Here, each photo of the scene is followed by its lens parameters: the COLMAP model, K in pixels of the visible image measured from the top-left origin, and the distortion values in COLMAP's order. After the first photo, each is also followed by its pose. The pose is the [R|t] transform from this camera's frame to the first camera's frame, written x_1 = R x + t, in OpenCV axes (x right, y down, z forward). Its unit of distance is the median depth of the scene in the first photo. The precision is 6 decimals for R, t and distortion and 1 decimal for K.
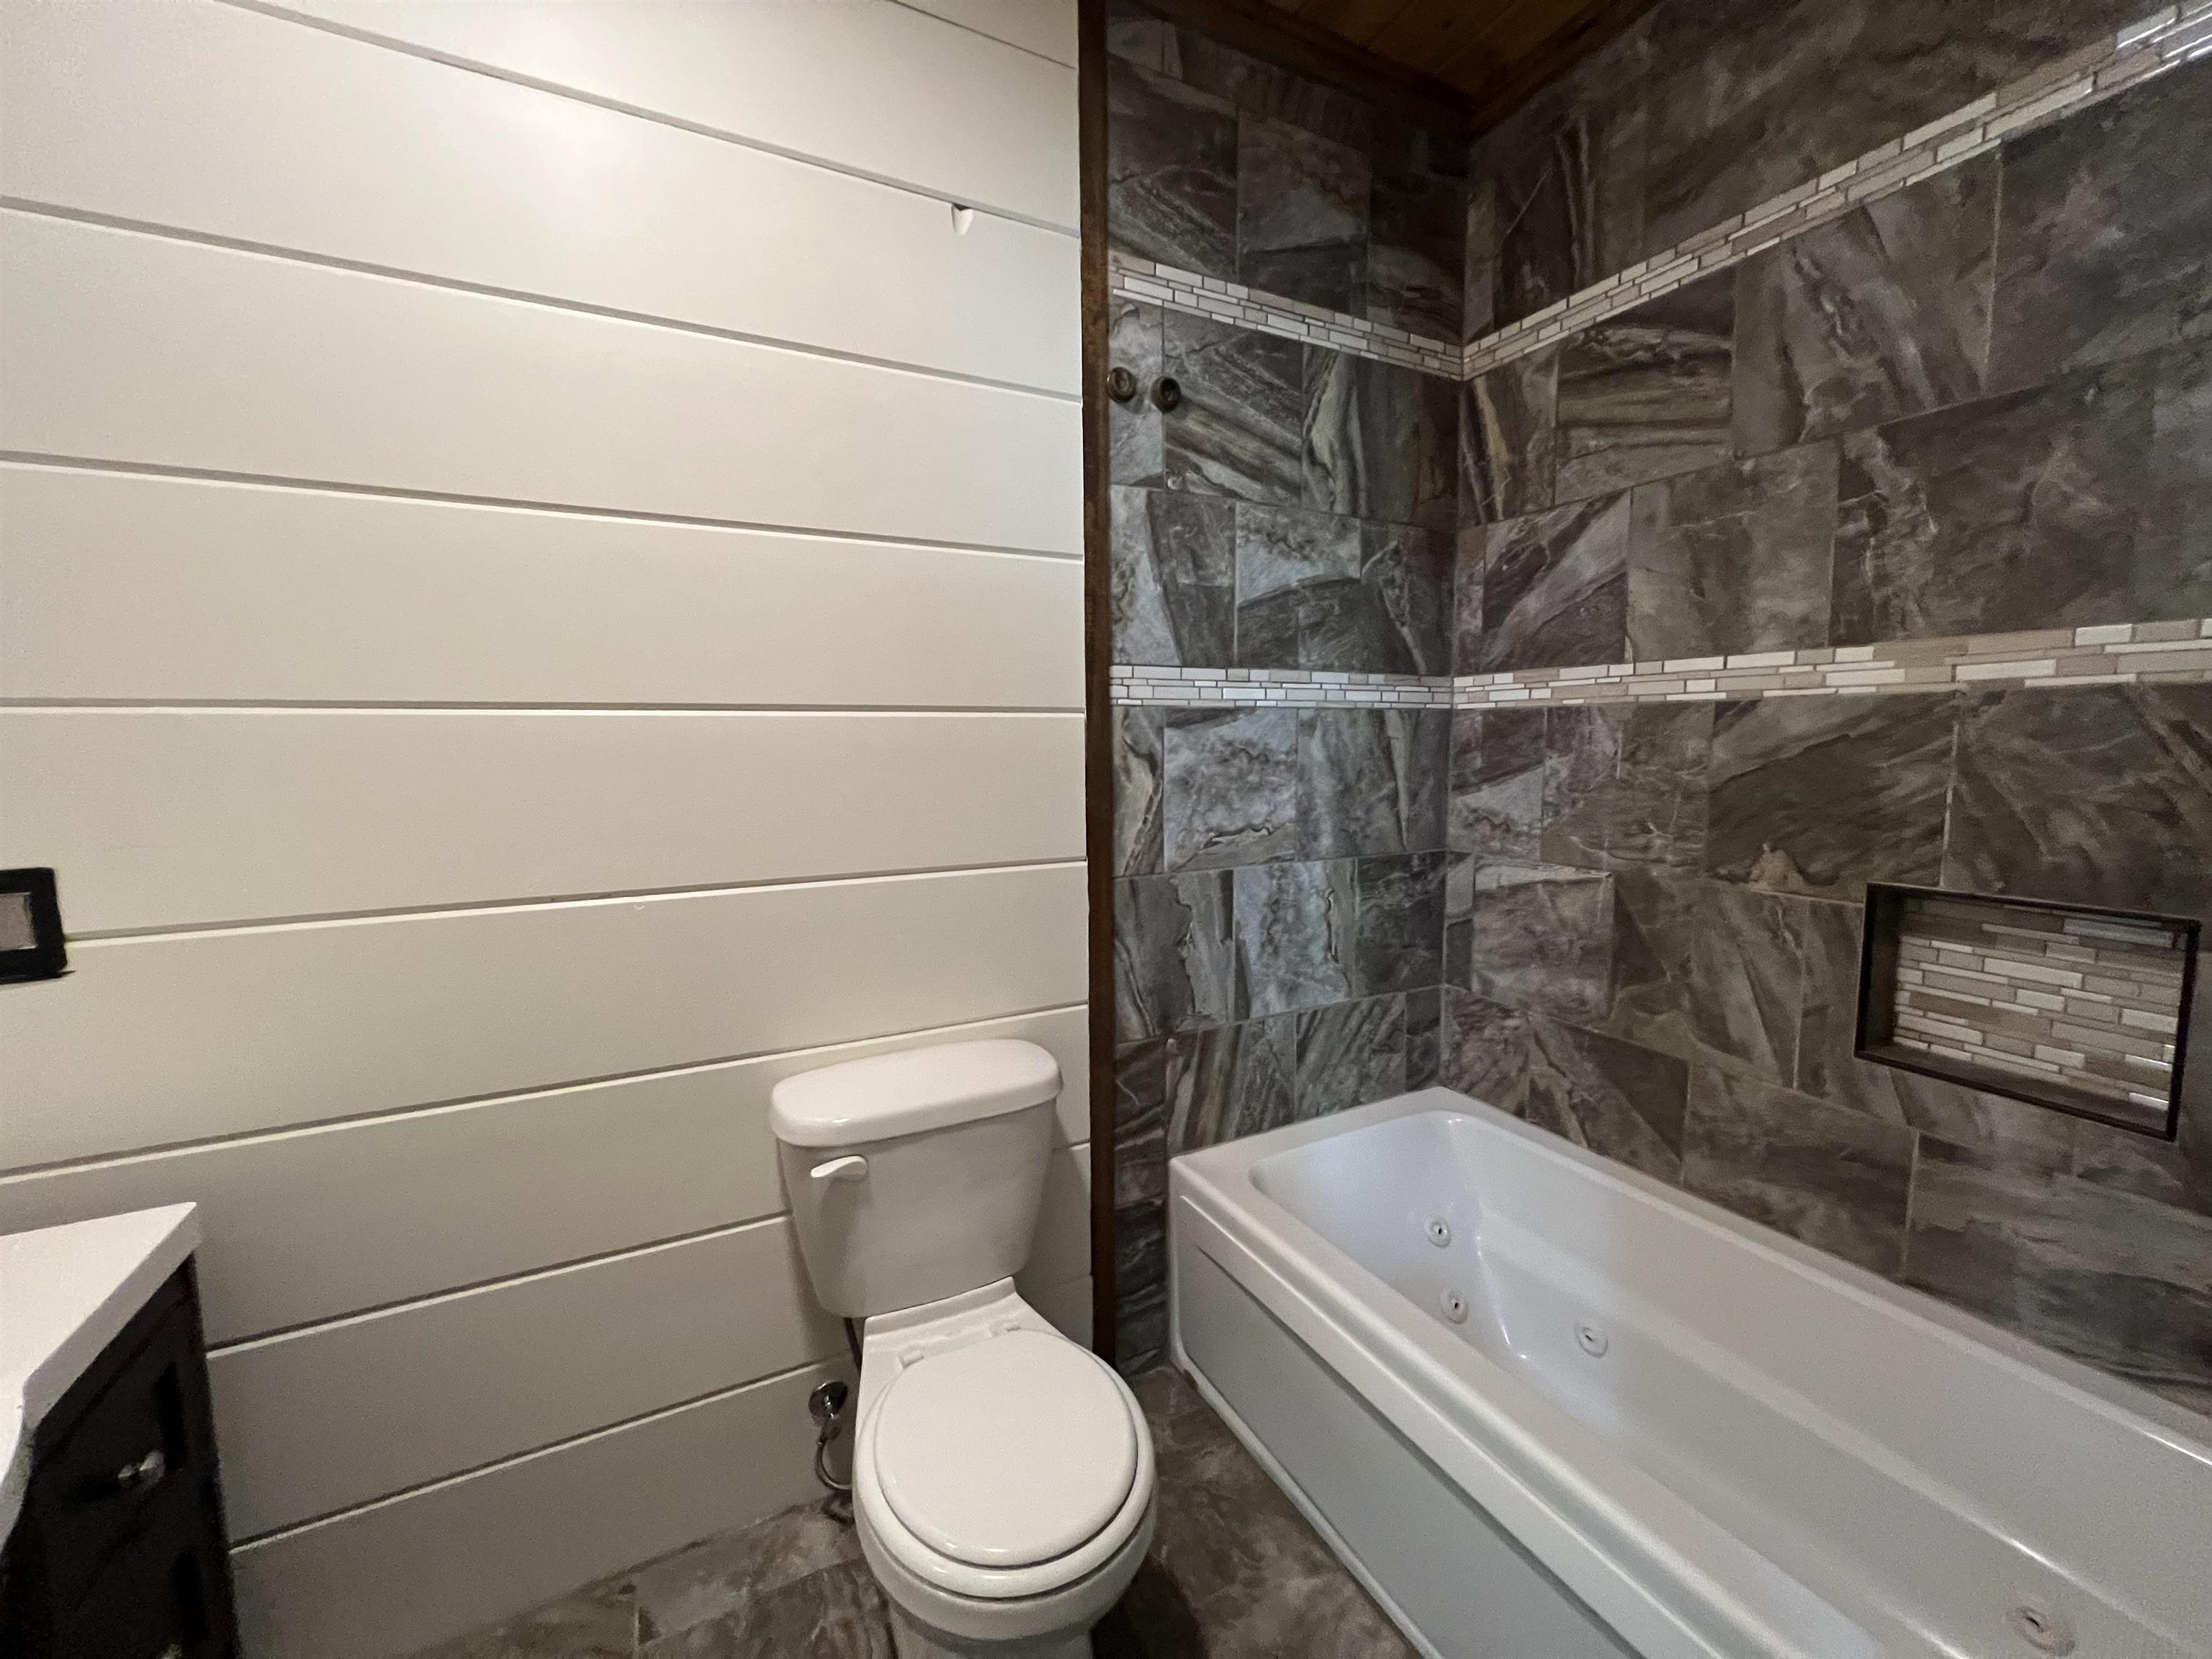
lens RADIAL K [[885.6, 0, 1111.0], [0, 885.6, 825.6], [0, 0, 1]] dist [-0.002177, -0.000433]
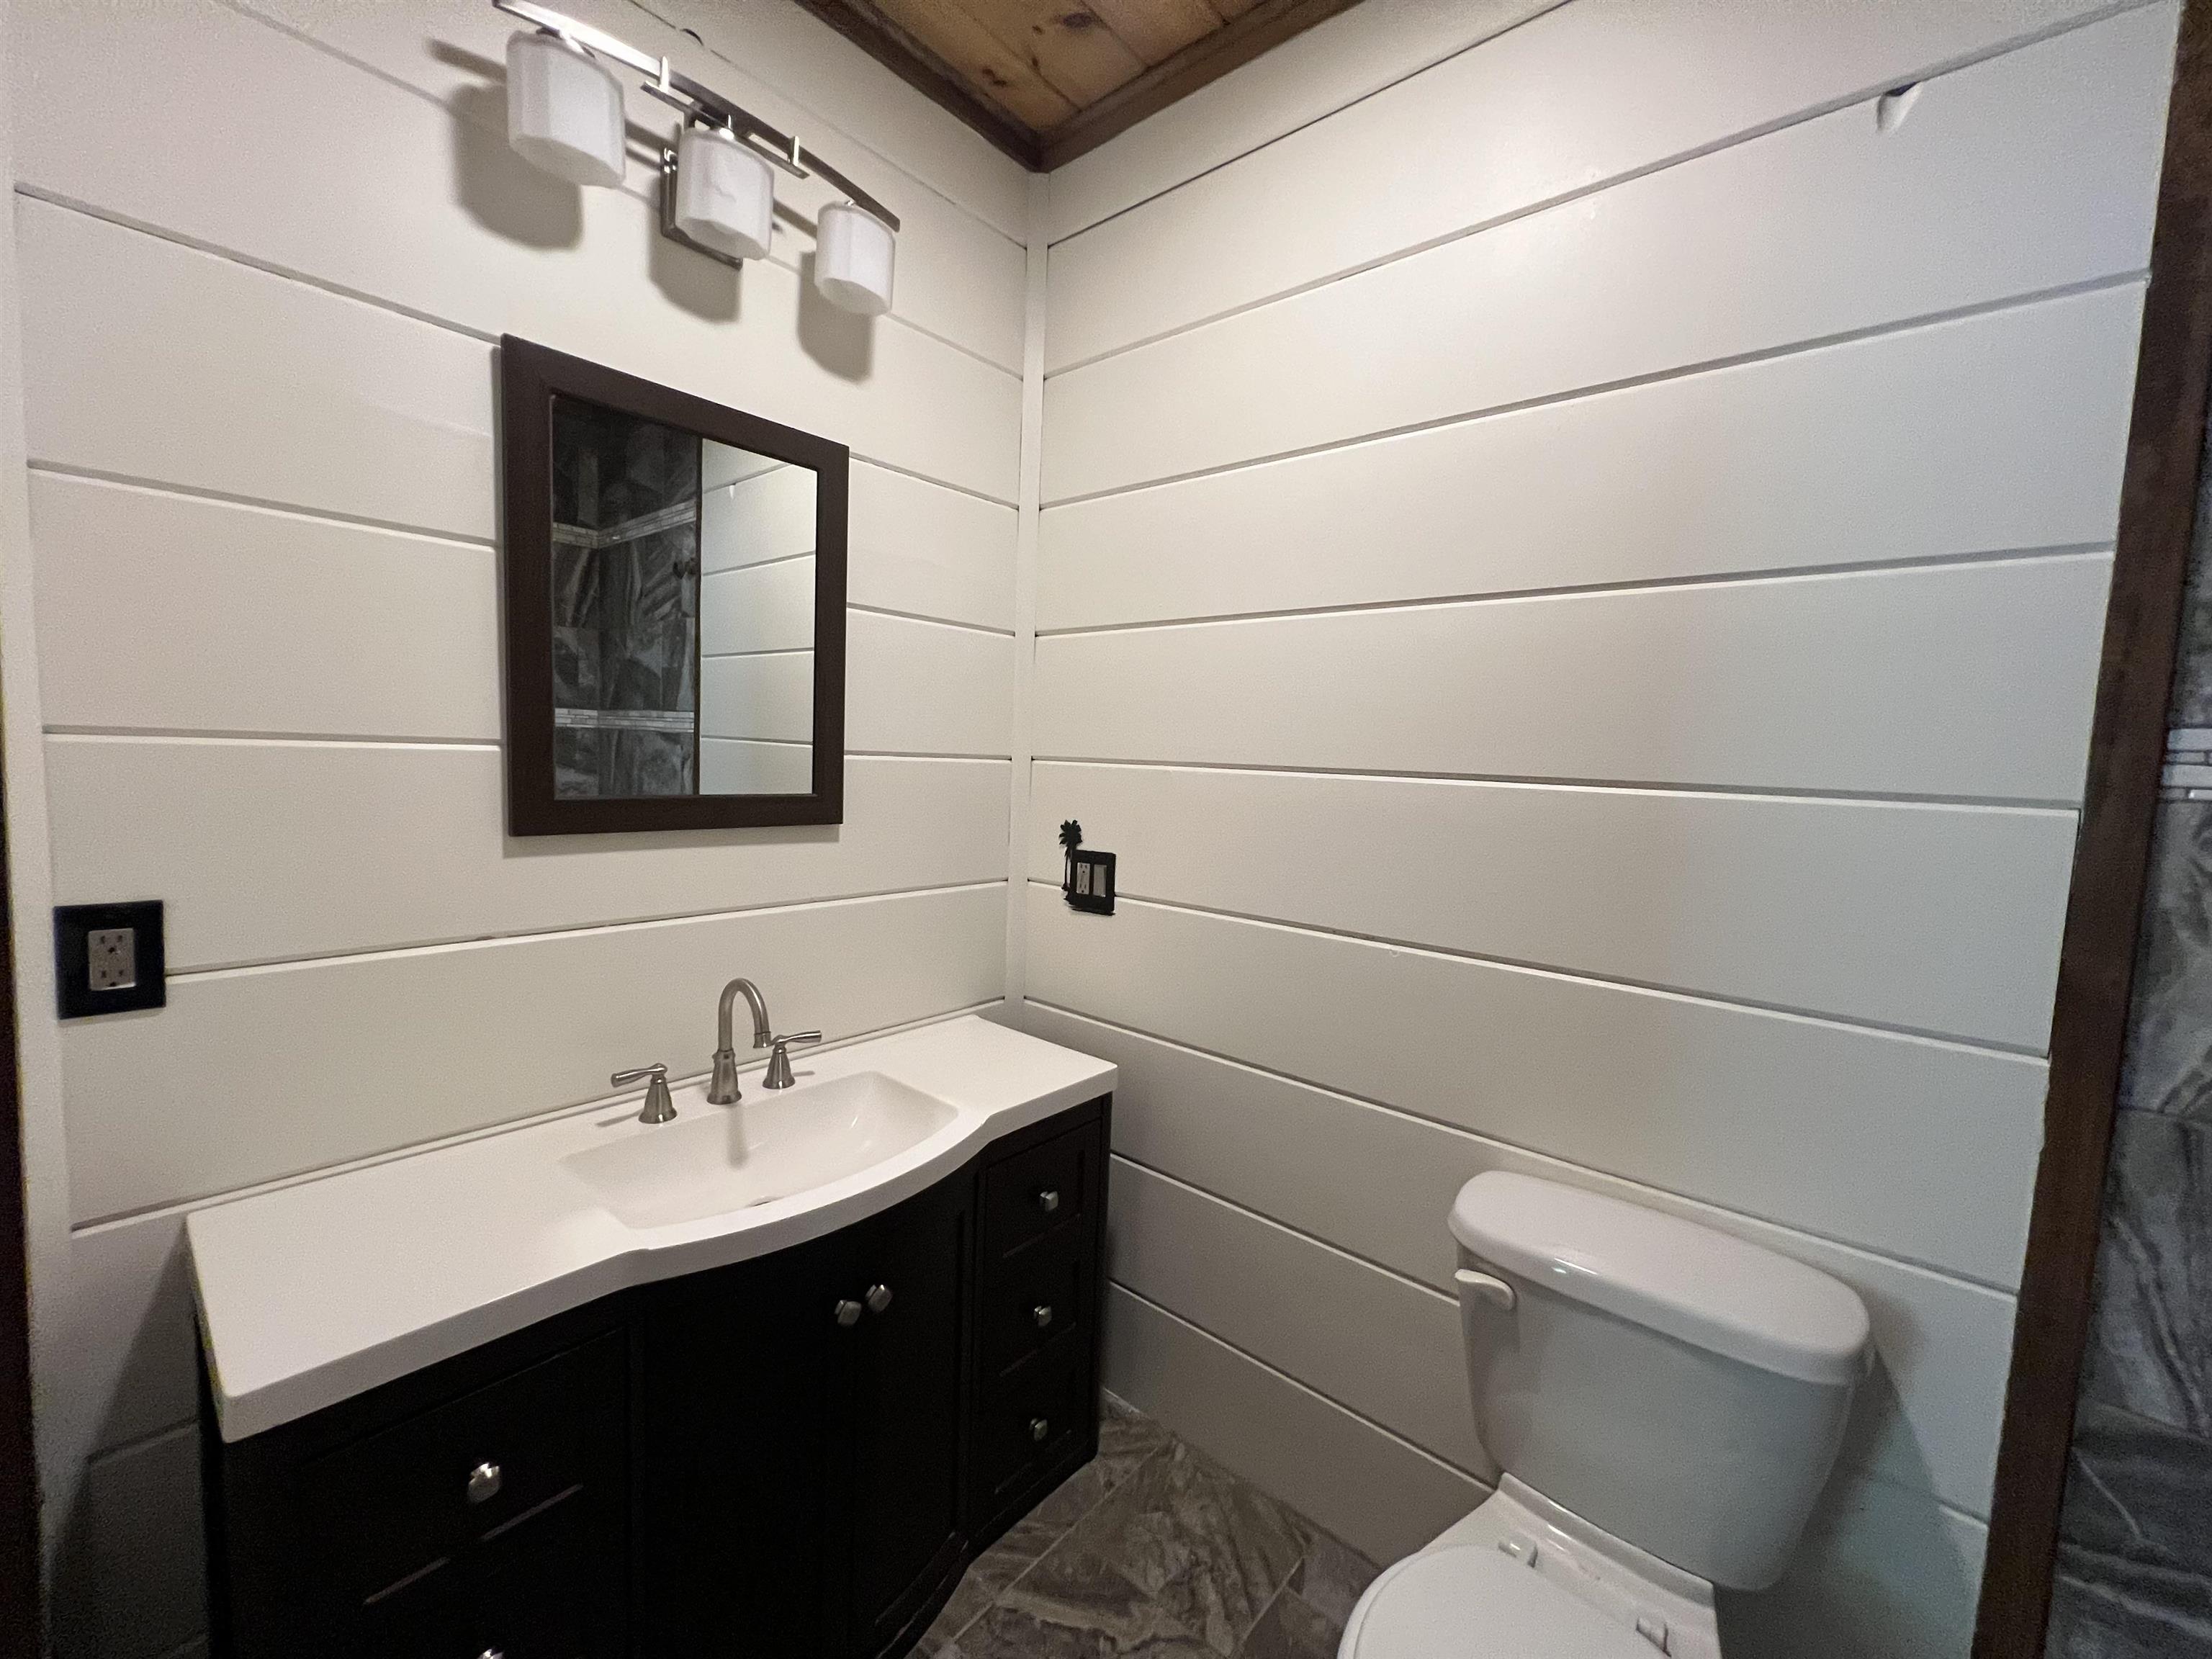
lens RADIAL K [[885.6, 0, 1108.1], [0, 885.6, 826.7], [0, 0, 1]] dist [-0.002177, -0.000433]
pose [[0.369084, 0.097881, -0.924227, 0.272892], [-0.137029, 0.989302, 0.050051, -0.057809], [0.919239, 0.108172, 0.378548, 0.191015]]
